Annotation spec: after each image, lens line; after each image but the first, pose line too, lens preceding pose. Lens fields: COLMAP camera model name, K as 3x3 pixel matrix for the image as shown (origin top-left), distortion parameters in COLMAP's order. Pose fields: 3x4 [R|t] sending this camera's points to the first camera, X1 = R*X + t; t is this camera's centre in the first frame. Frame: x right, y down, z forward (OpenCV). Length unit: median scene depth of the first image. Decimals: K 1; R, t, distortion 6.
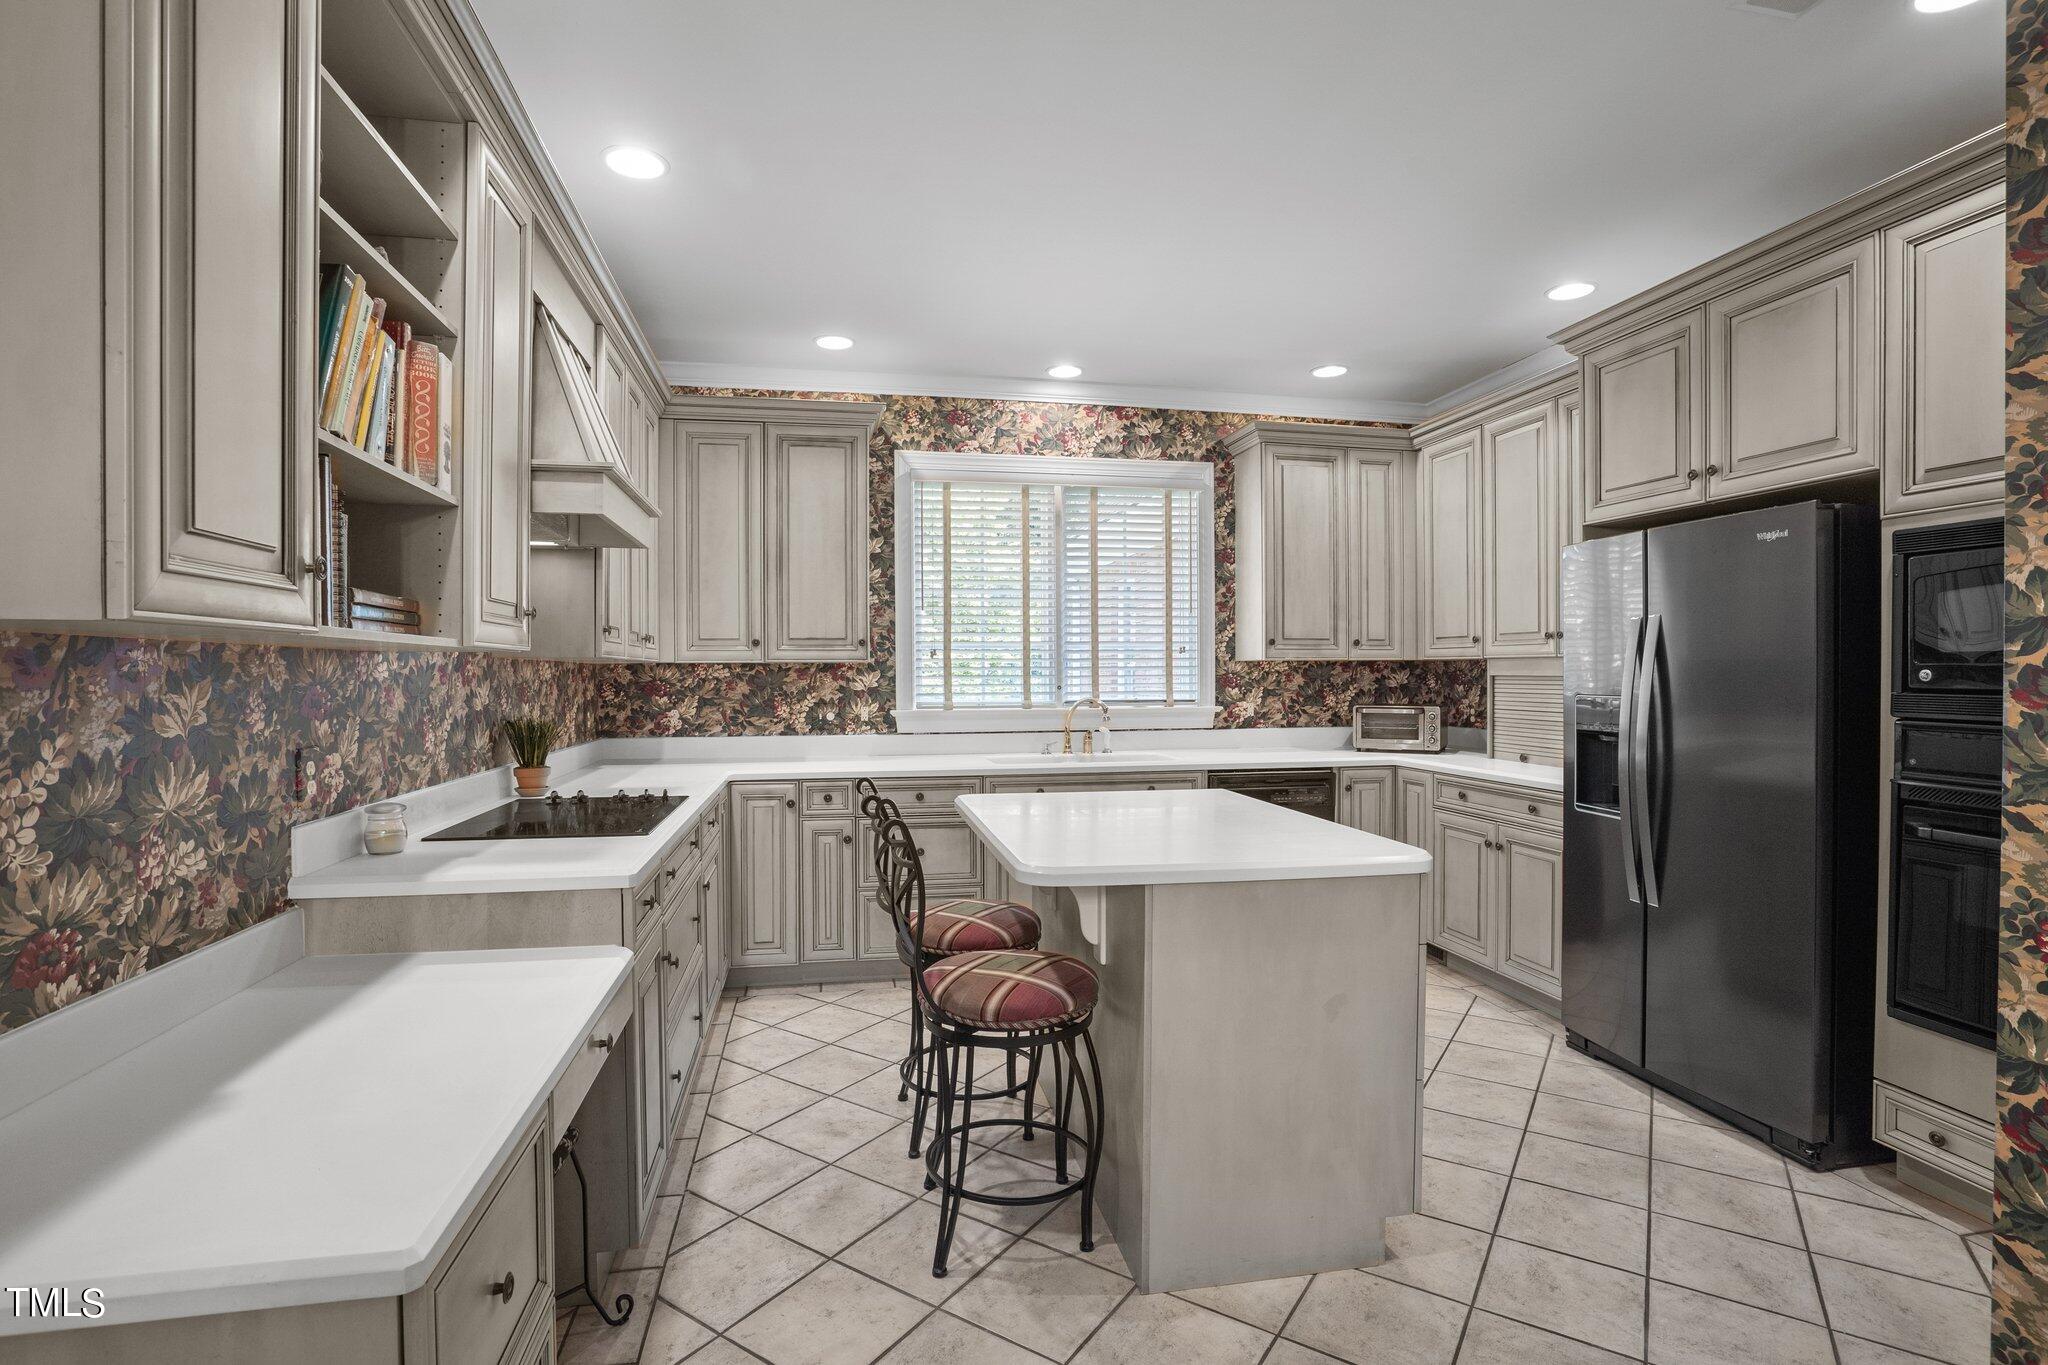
lens RADIAL K [[947.1, 0, 1024.0], [0, 947.1, 682.5], [0, 0, 1]] dist [-0.065772, 0.024388]
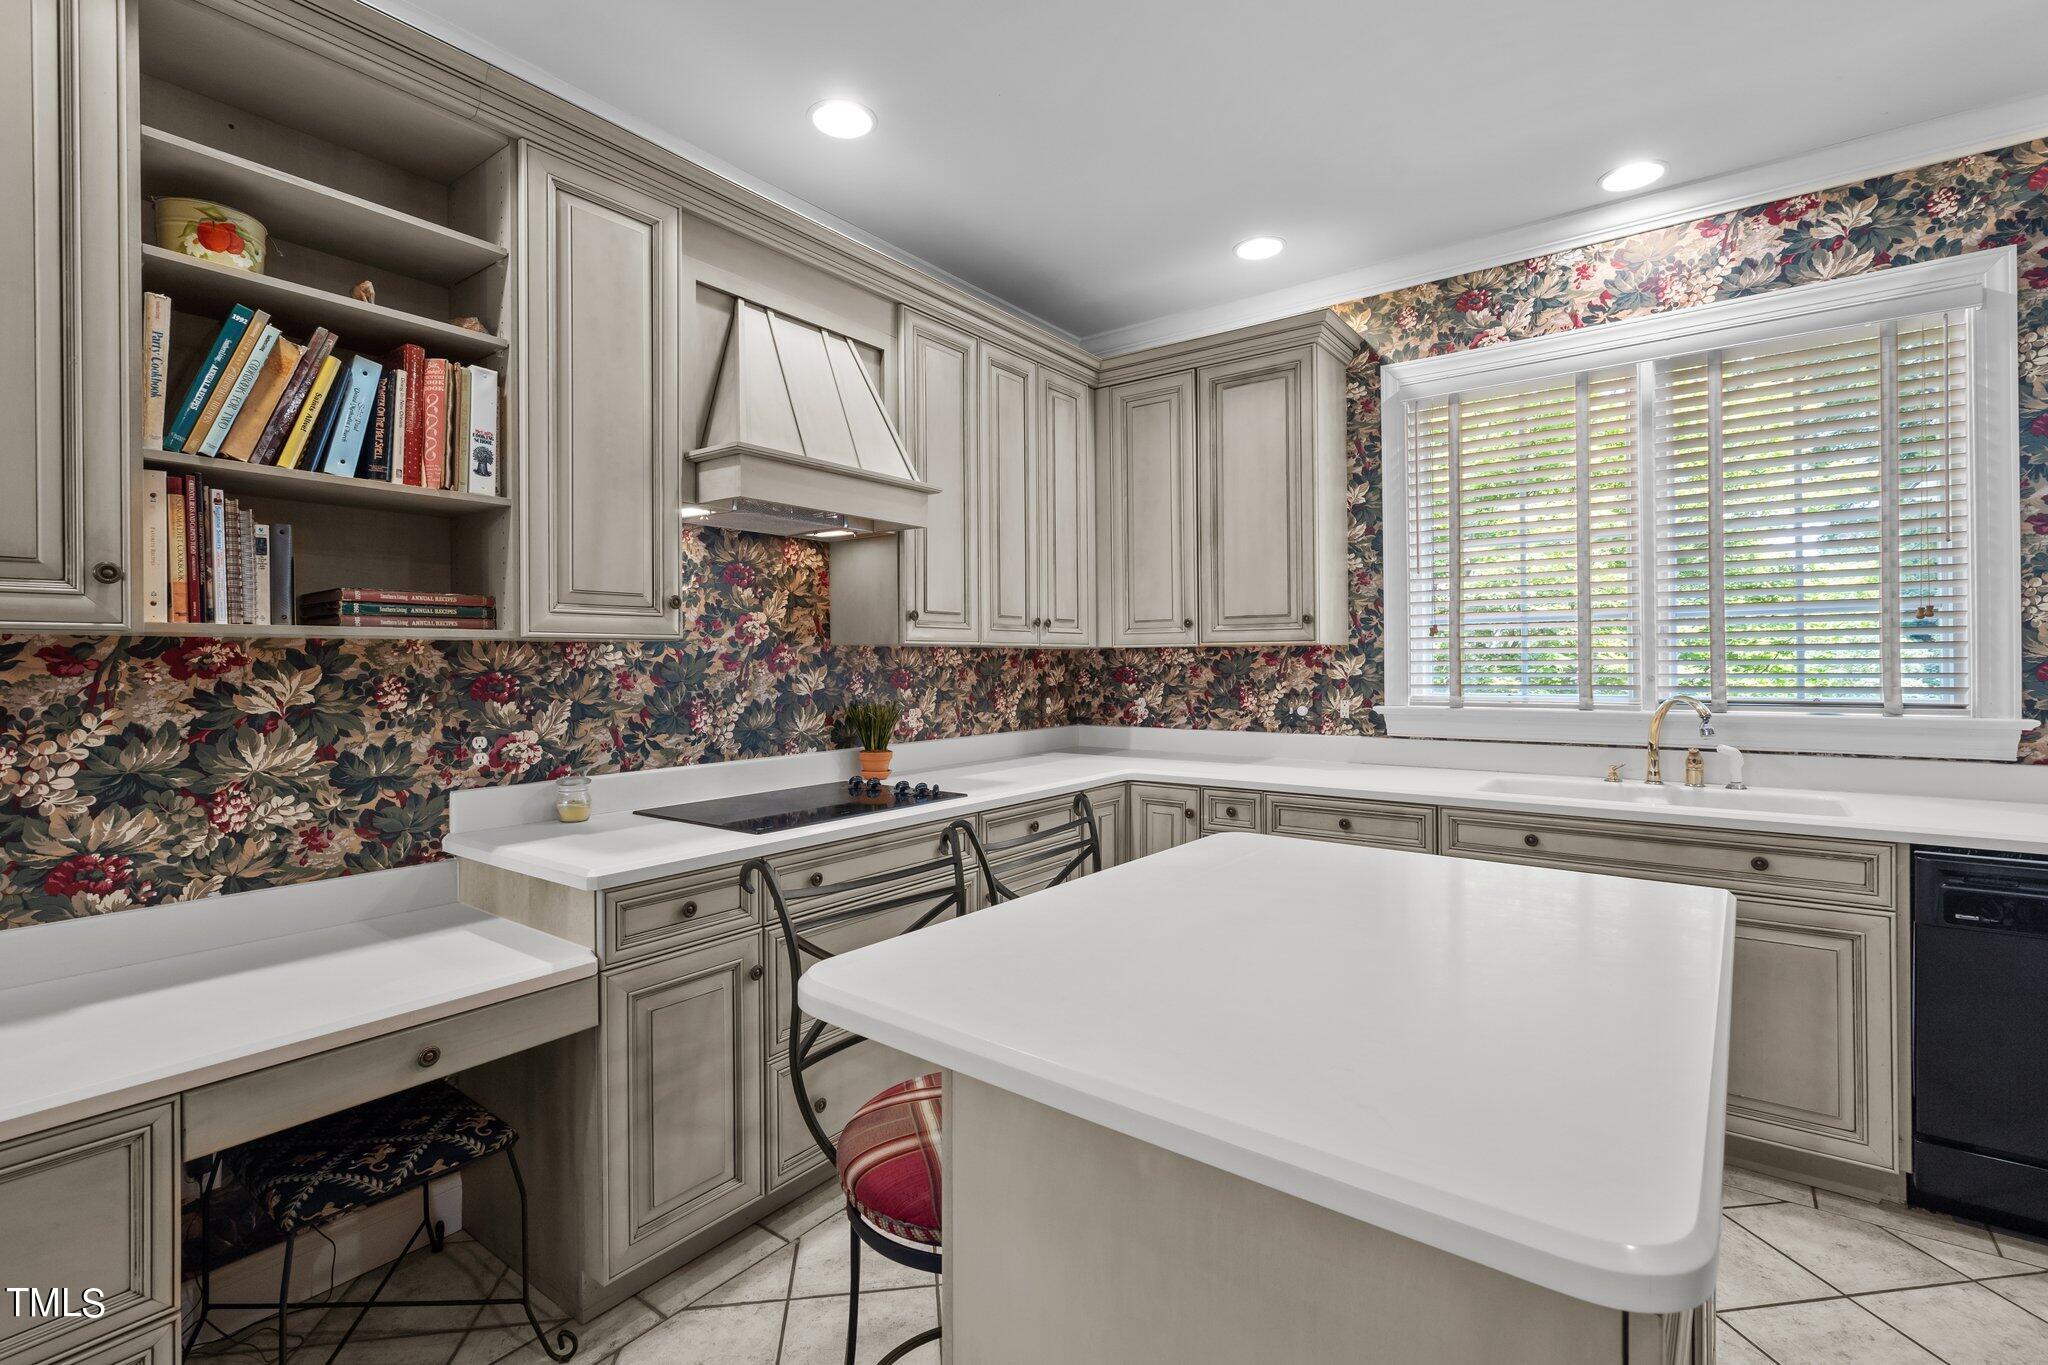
lens RADIAL K [[927.7, 0, 1017.5], [0, 927.7, 661.7], [0, 0, 1]] dist [-0.002574, 0.000905]
pose [[0.672526, -0.000782, -0.740073, 0.222620], [-0.002563, 0.999991, -0.003386, -0.003266], [0.740069, 0.004174, 0.672518, 0.276907]]
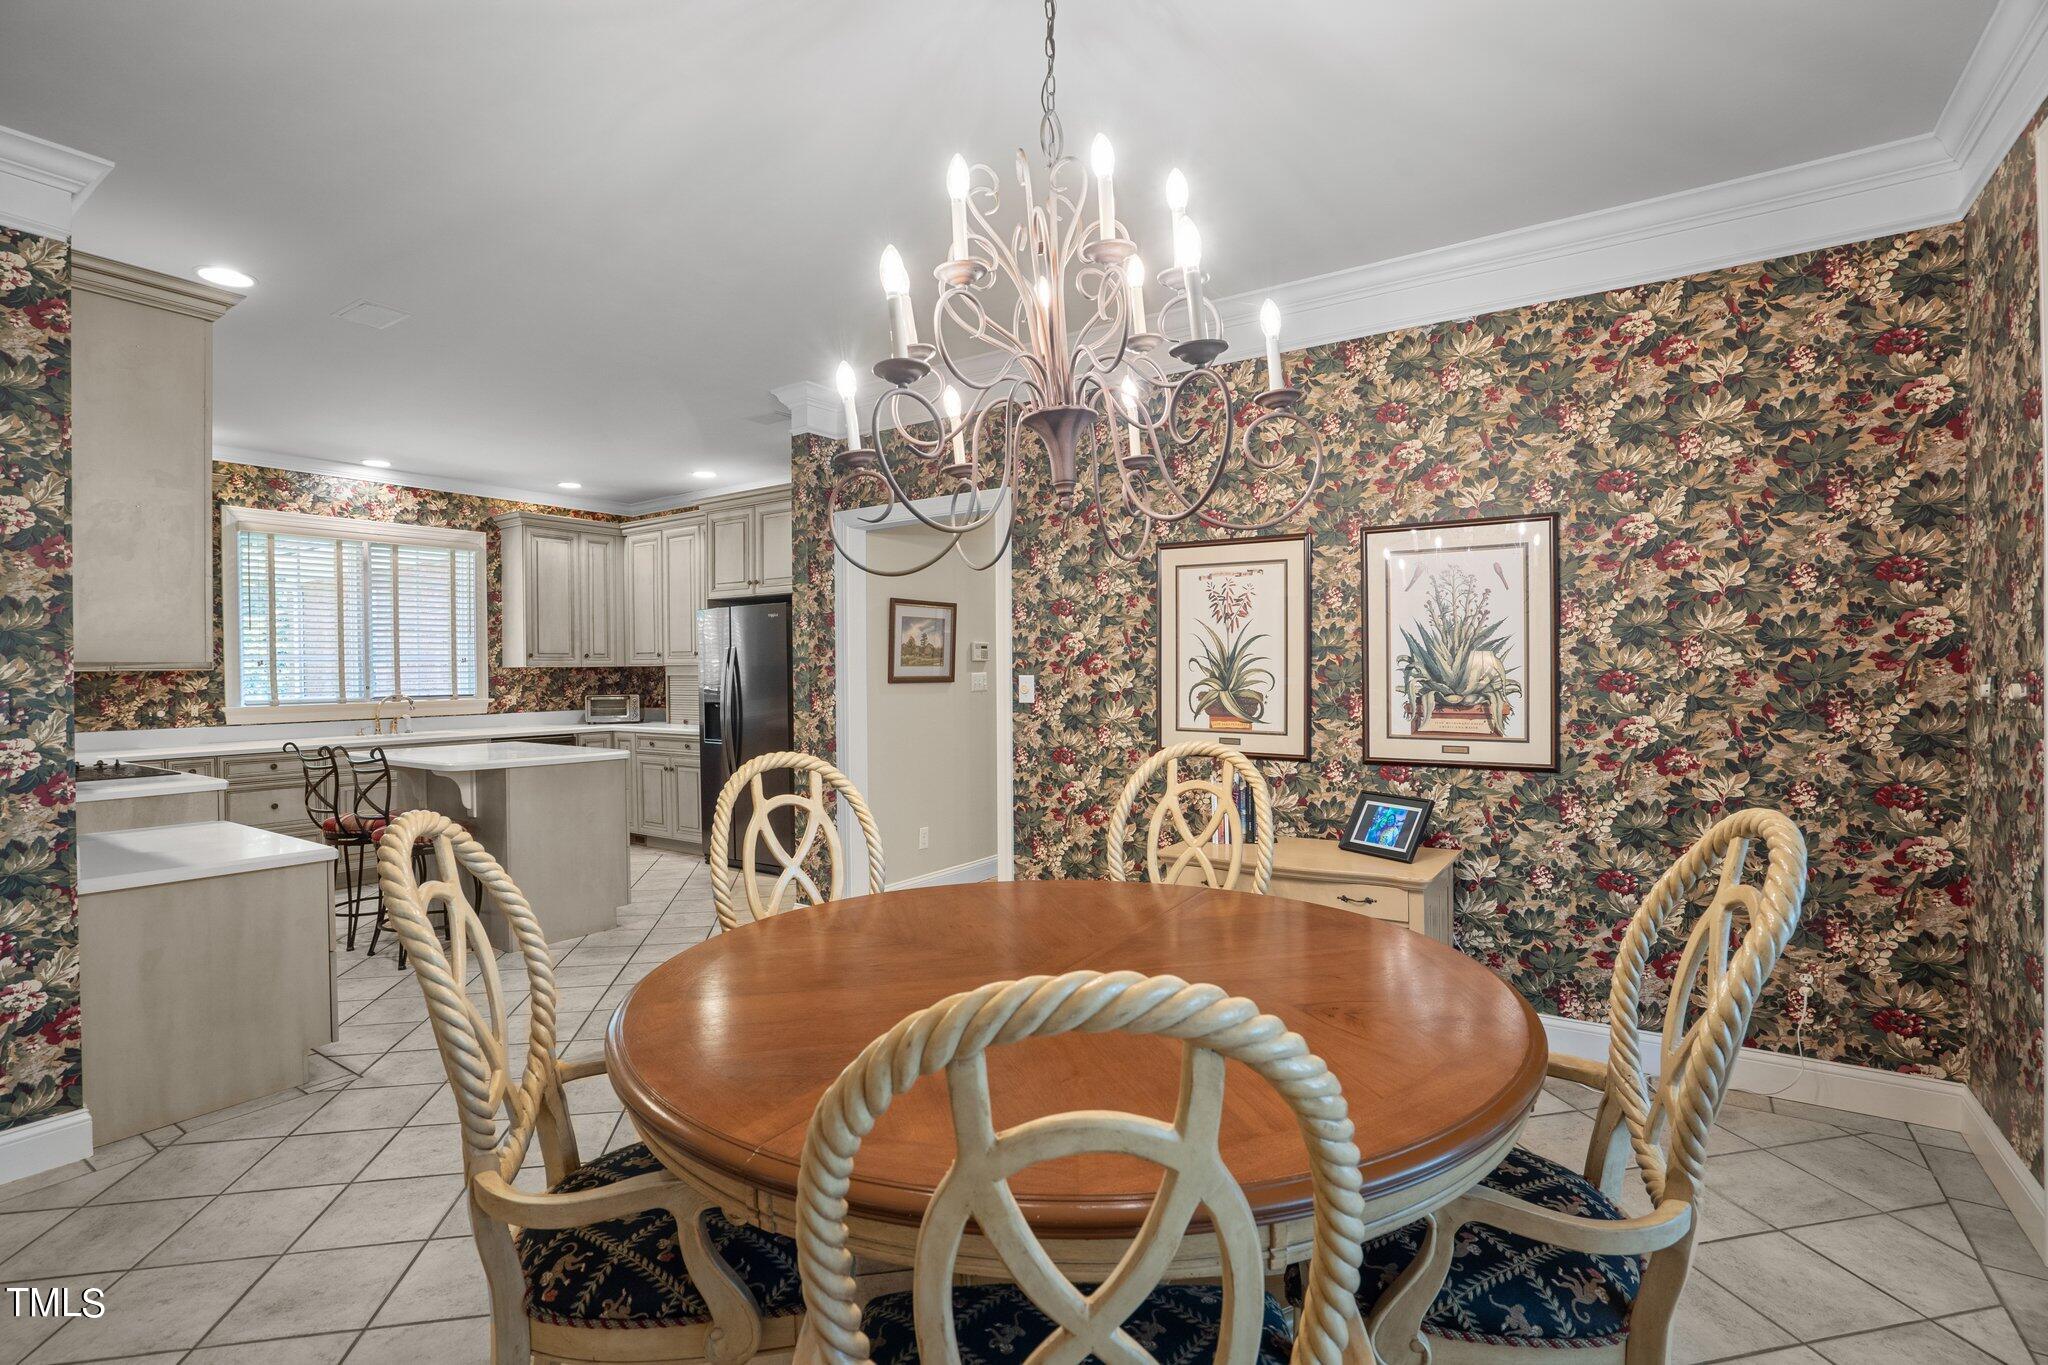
lens RADIAL K [[947.1, 0, 1024.0], [0, 947.1, 682.5], [0, 0, 1]] dist [-0.065772, 0.024388]
pose [[0.704902, -0.013922, 0.709168, -0.252363], [0.011694, 0.999900, 0.008005, -0.001752], [-0.709209, 0.002650, 0.704994, -0.655315]]
